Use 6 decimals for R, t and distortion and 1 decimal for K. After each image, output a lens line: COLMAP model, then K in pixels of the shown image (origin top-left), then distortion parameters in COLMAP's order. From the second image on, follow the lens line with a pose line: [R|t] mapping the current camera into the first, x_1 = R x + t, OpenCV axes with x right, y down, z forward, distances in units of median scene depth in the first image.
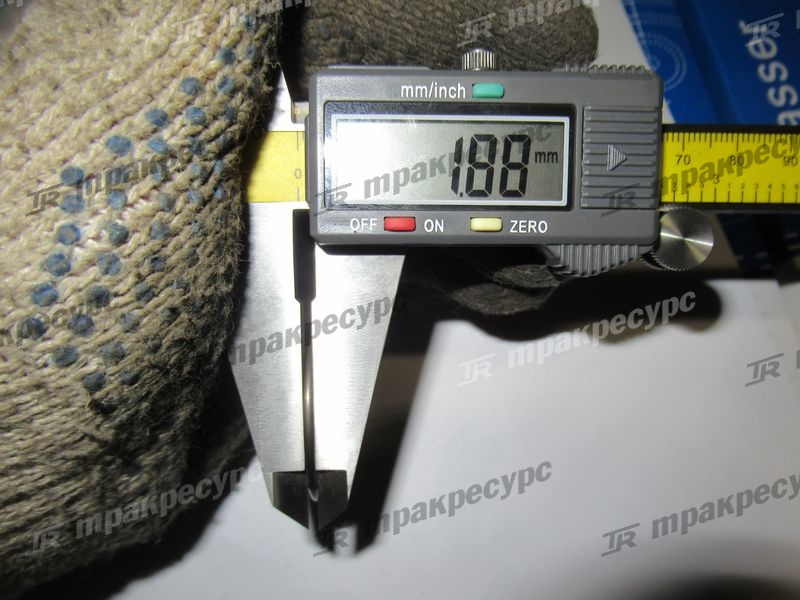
lens RADIAL K [[542.0, 0, 381.6], [0, 542.0, 286.7], [0, 0, 1]] dist [0.012570, -0.008673]
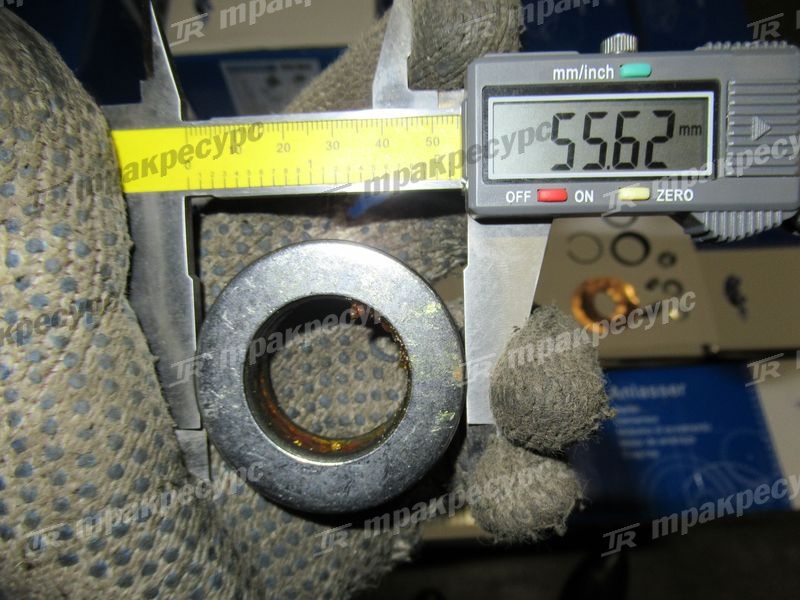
lens RADIAL K [[542.0, 0, 392.8], [0, 542.0, 286.9], [0, 0, 1]] dist [0.012570, -0.008673]
pose [[0.996128, -0.007438, -0.087596, -0.192193], [0.006508, 0.999919, -0.010897, 0.078899], [0.087670, 0.010285, 0.996097, -0.119007]]
